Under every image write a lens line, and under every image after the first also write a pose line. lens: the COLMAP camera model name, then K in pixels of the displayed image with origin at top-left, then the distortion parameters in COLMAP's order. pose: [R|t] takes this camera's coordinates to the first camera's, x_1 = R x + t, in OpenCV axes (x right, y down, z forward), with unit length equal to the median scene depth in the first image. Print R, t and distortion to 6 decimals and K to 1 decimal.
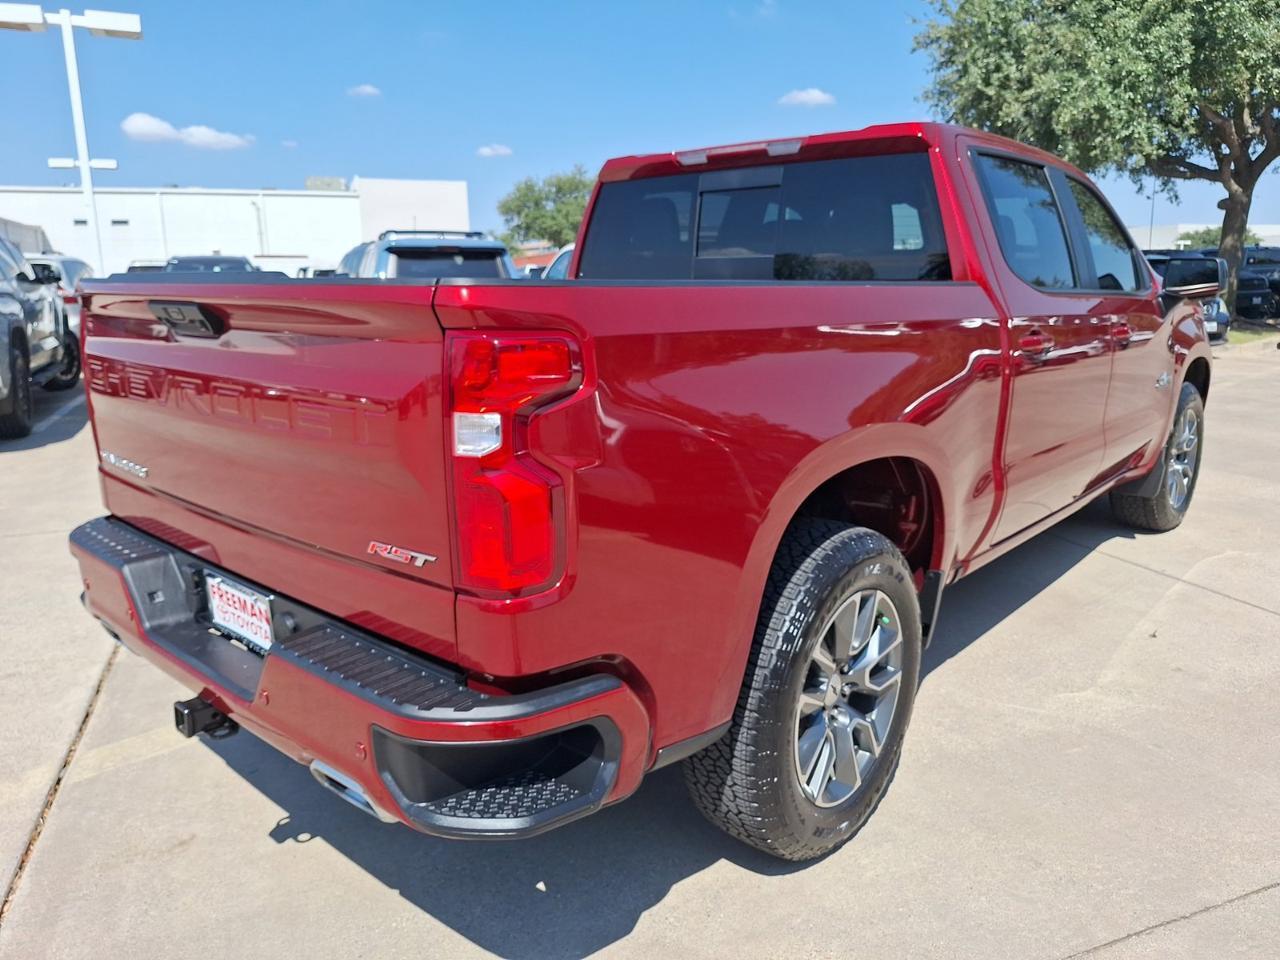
lens RADIAL K [[974.9, 0, 649.9], [0, 974.9, 466.5], [0, 0, 1]] dist [0.039299, -0.027424]
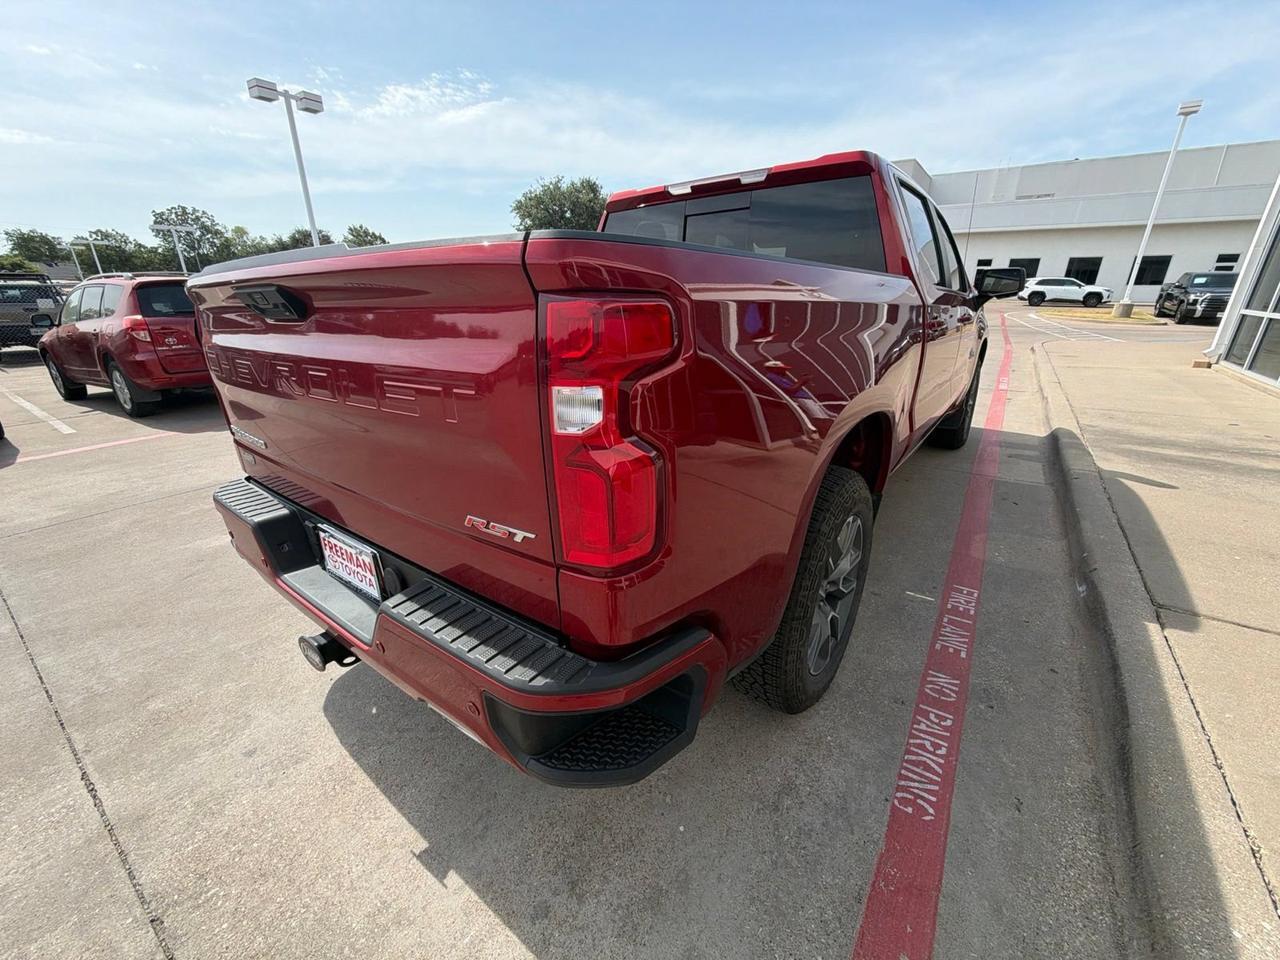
lens RADIAL K [[525.8, 0, 635.6], [0, 525.8, 482.6], [0, 0, 1]] dist [-0.001142, 0.000022]
pose [[0.995791, -0.032869, 0.085555, -0.158865], [0.021532, 0.991253, 0.130211, -0.026958], [-0.089087, -0.127821, 0.987788, 0.457605]]
